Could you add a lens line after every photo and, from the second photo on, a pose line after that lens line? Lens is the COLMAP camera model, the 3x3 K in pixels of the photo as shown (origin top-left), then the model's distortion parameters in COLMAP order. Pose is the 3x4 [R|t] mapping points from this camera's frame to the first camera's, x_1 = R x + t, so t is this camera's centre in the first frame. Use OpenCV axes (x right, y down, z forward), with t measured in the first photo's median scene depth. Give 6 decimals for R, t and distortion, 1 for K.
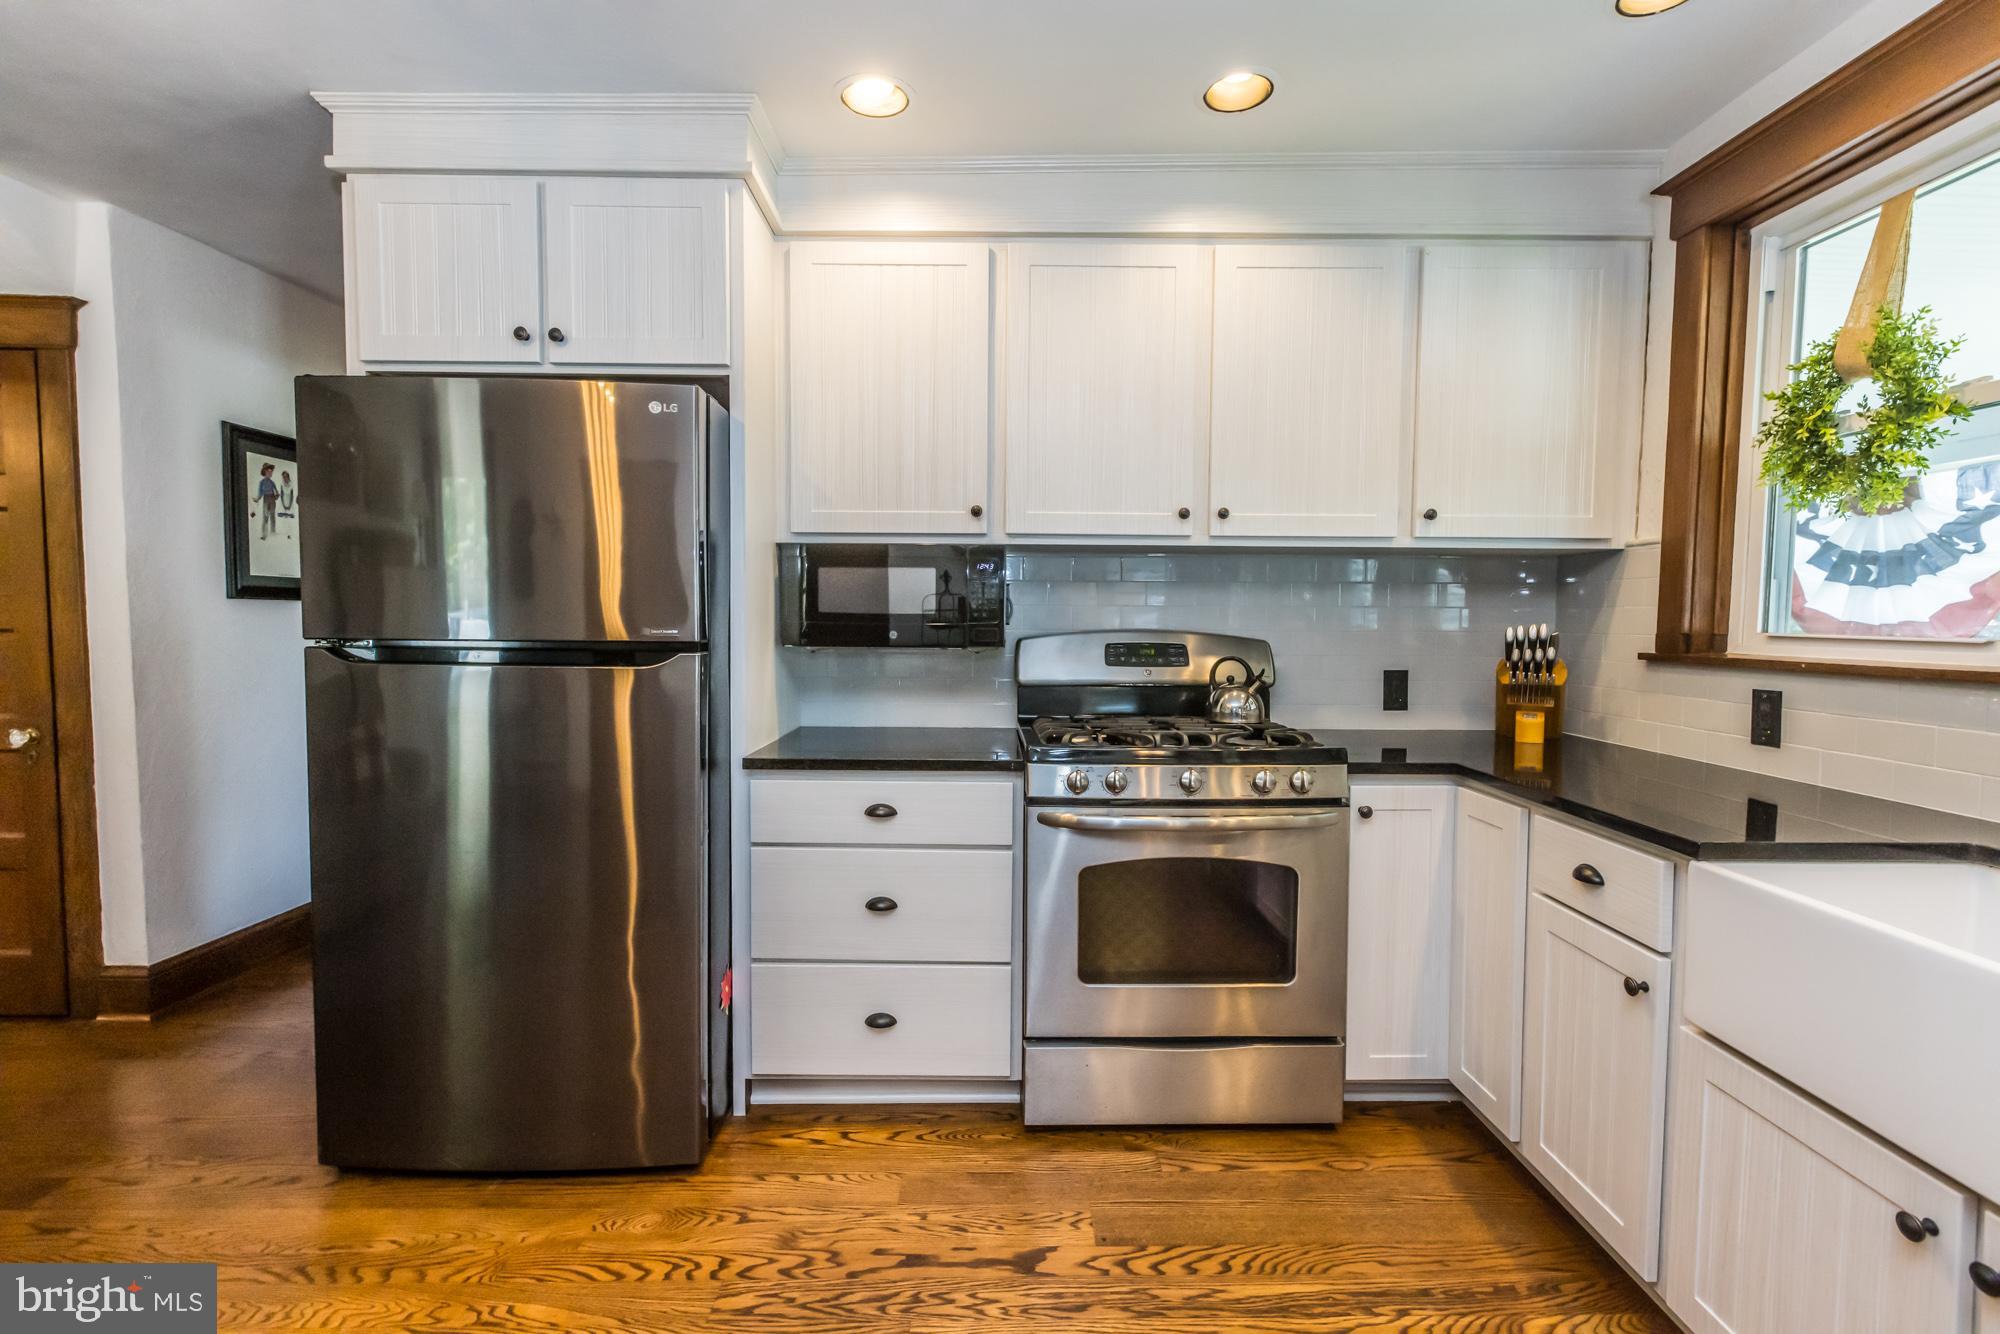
lens RADIAL K [[887.0, 0, 1009.1], [0, 887.0, 661.3], [0, 0, 1]] dist [0.005564, 0.000065]
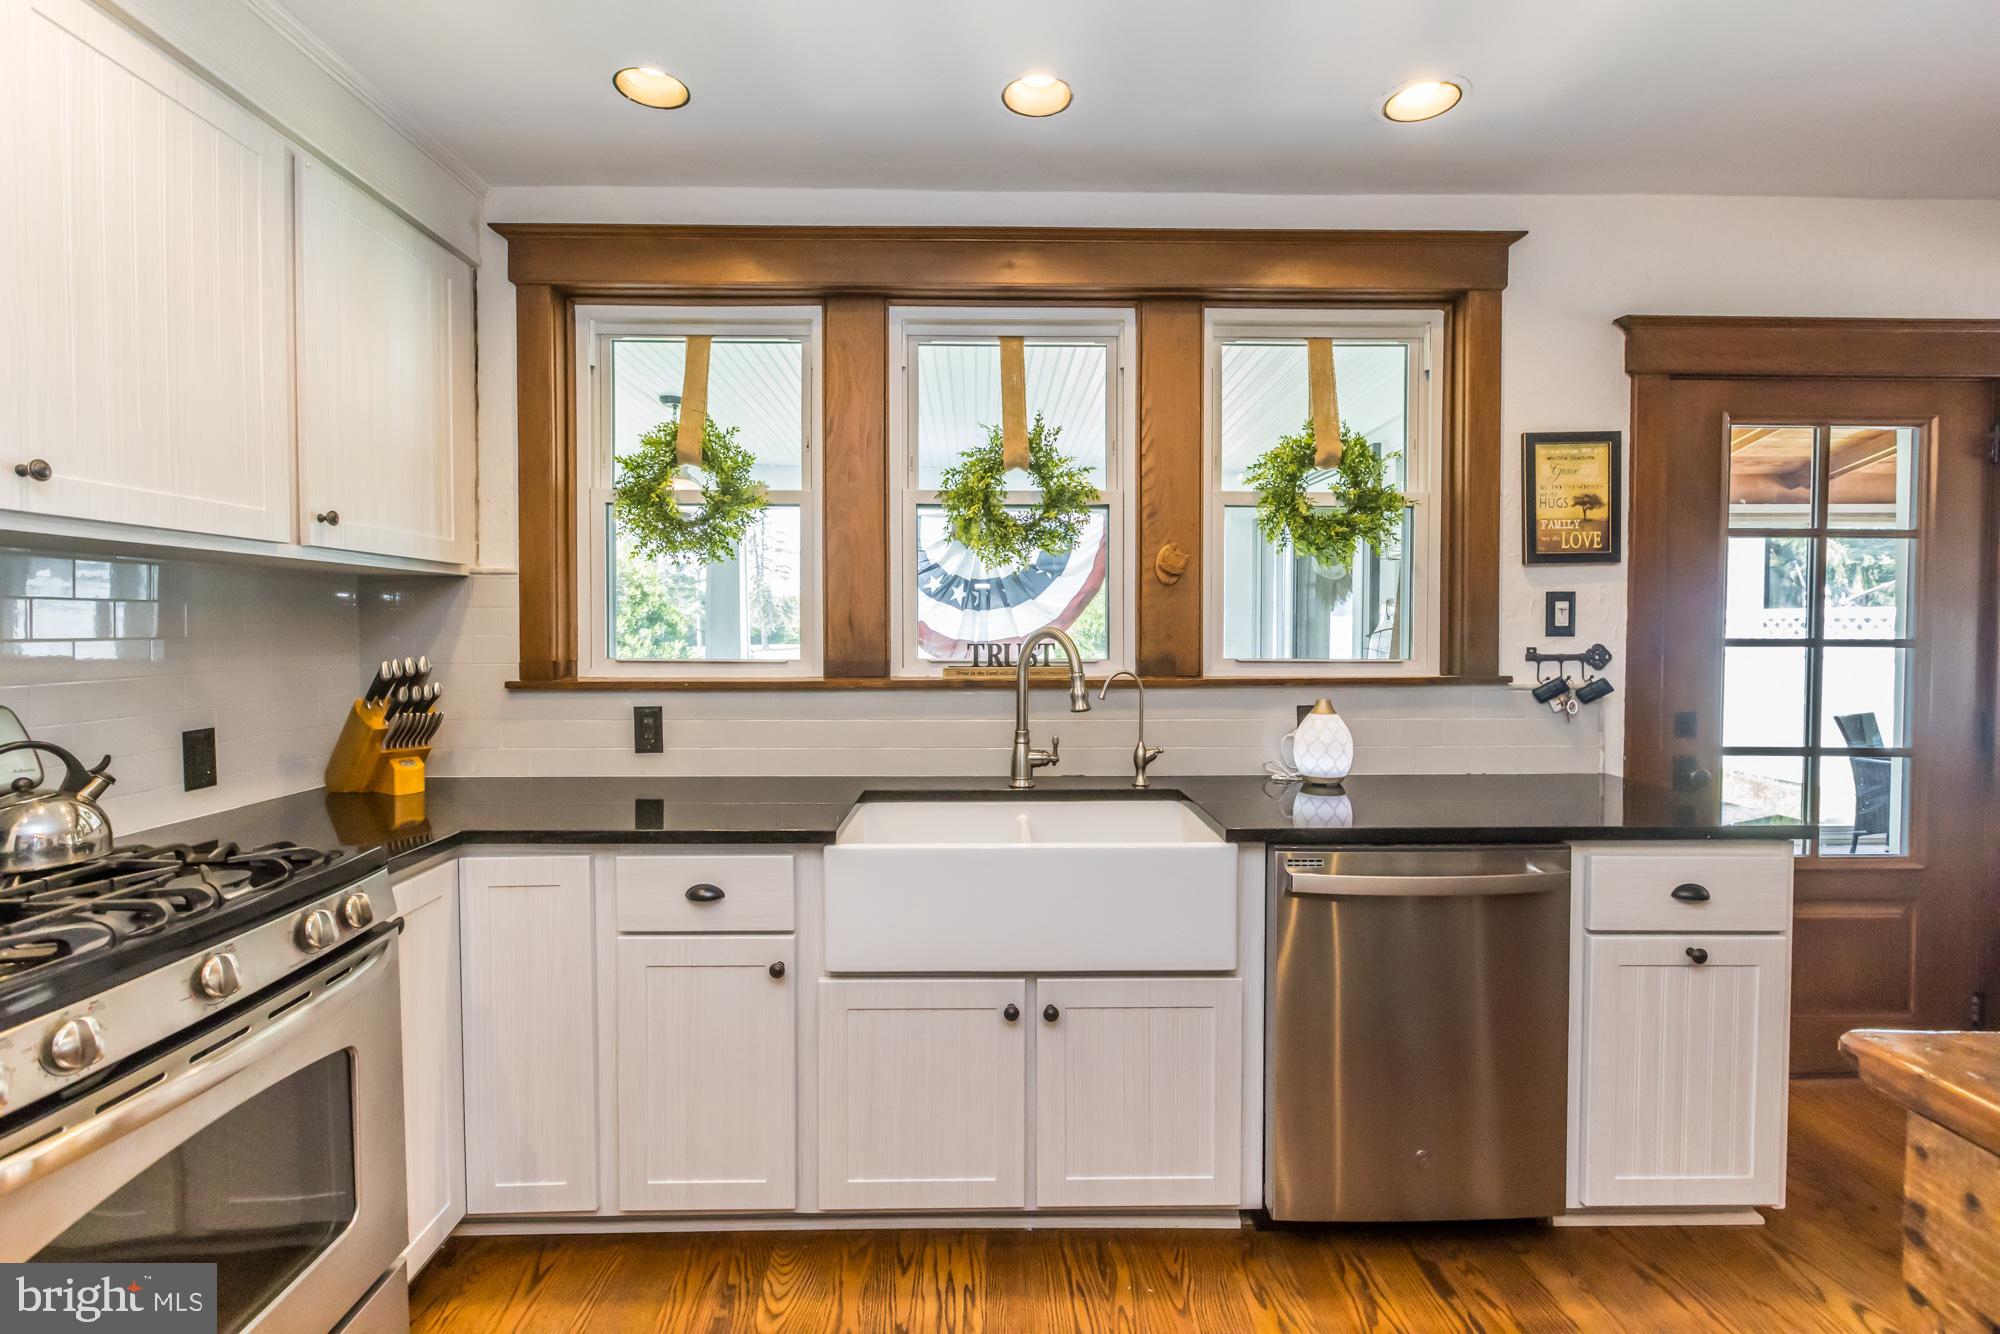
lens RADIAL K [[887.0, 0, 1003.6], [0, 887.0, 646.0], [0, 0, 1]] dist [0.005564, 0.000065]
pose [[-0.001732, -0.028031, 0.999606, -0.324327], [0.048901, 0.998409, 0.028082, -0.055904], [-0.998802, 0.048931, -0.000358, 0.485184]]
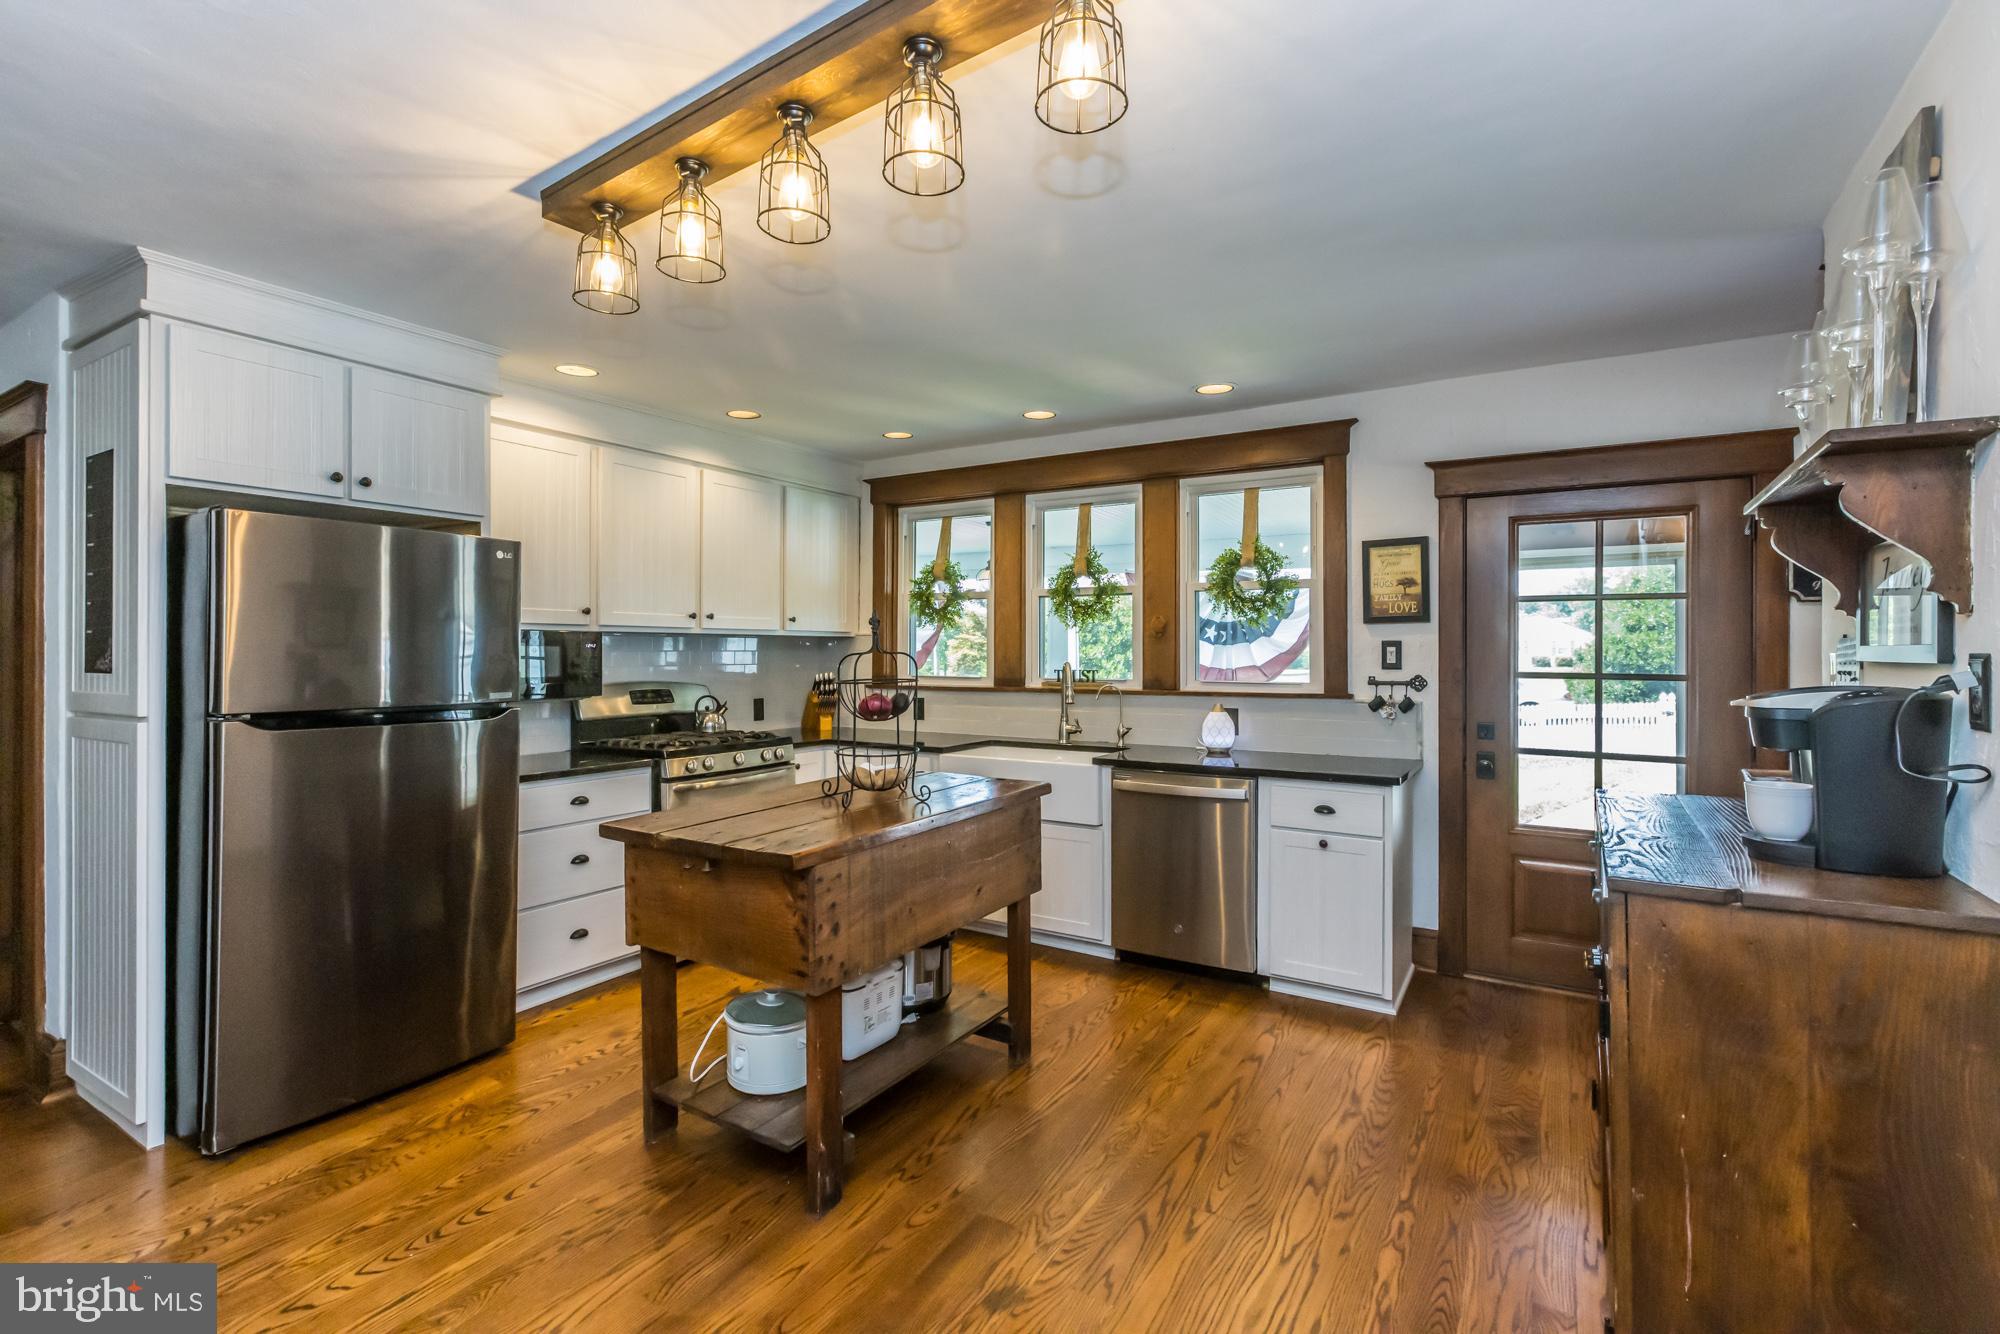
lens RADIAL K [[887.0, 0, 997.1], [0, 887.0, 653.9], [0, 0, 1]] dist [0.005564, 0.000065]
pose [[0.532902, -0.008339, 0.846136, -1.091658], [0.043980, 0.998873, -0.017855, -0.035186], [-0.845033, 0.046728, 0.532668, -0.504342]]
